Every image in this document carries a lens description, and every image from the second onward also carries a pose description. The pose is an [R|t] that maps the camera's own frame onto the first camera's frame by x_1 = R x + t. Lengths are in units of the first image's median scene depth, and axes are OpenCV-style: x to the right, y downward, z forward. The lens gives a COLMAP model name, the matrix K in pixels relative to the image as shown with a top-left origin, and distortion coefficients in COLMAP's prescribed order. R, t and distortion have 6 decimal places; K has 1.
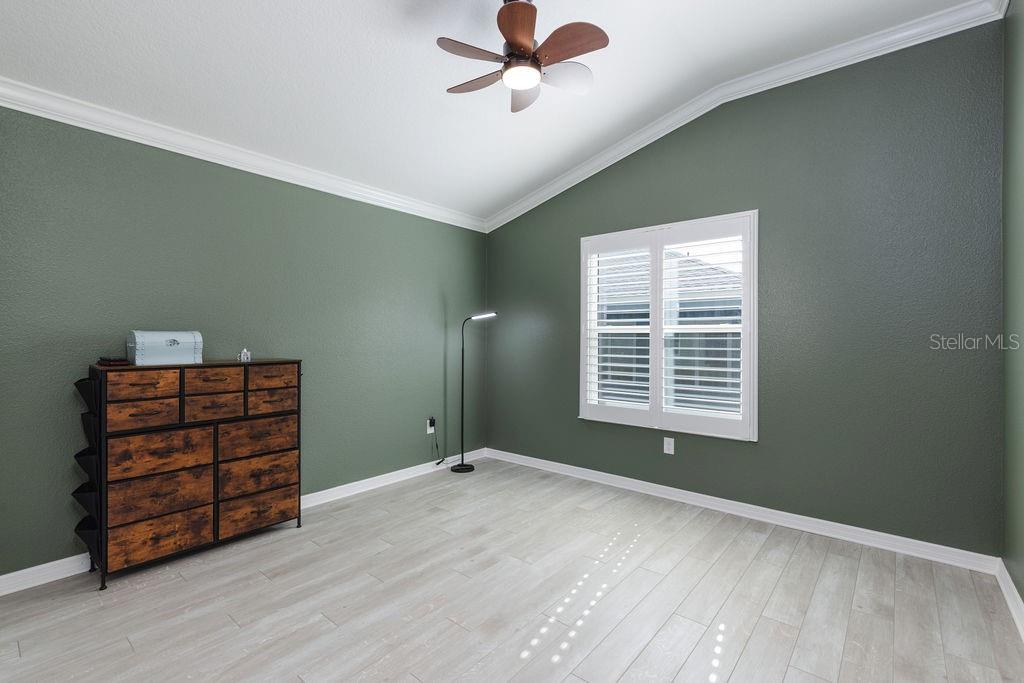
lens RADIAL K [[458.8, 0, 510.4], [0, 458.8, 338.1], [0, 0, 1]] dist [0.005854, -0.000412]
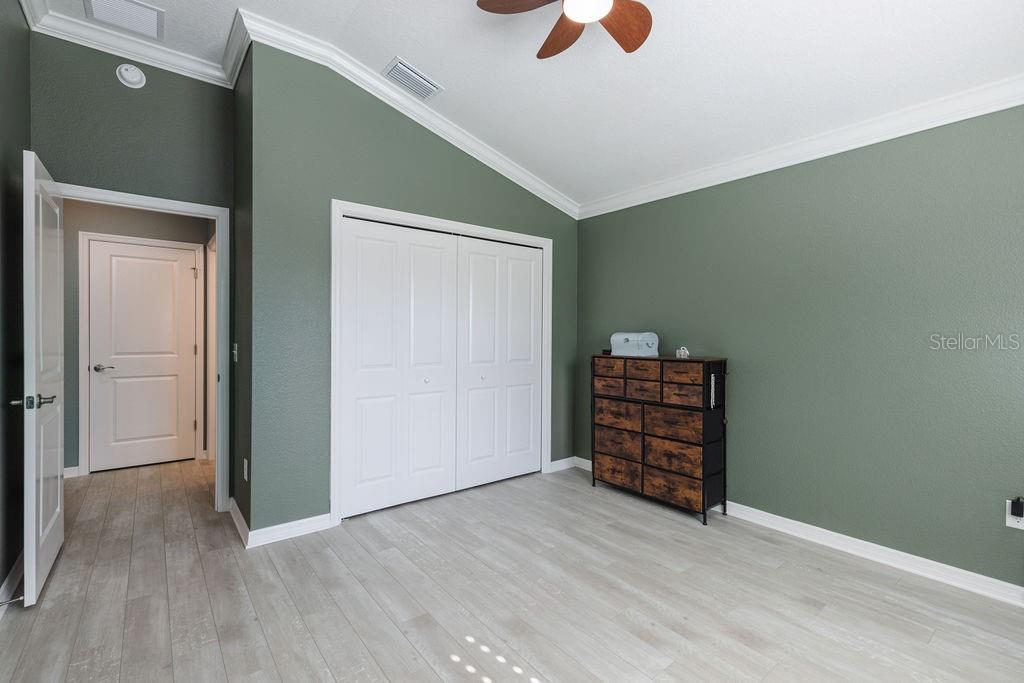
lens RADIAL K [[458.8, 0, 510.4], [0, 458.8, 338.1], [0, 0, 1]] dist [0.005854, -0.000412]
pose [[-0.205211, 0.000884, -0.978717, 0.716164], [-0.008140, 0.999963, 0.002610, 0.001224], [0.978684, 0.008502, -0.205197, 0.908041]]
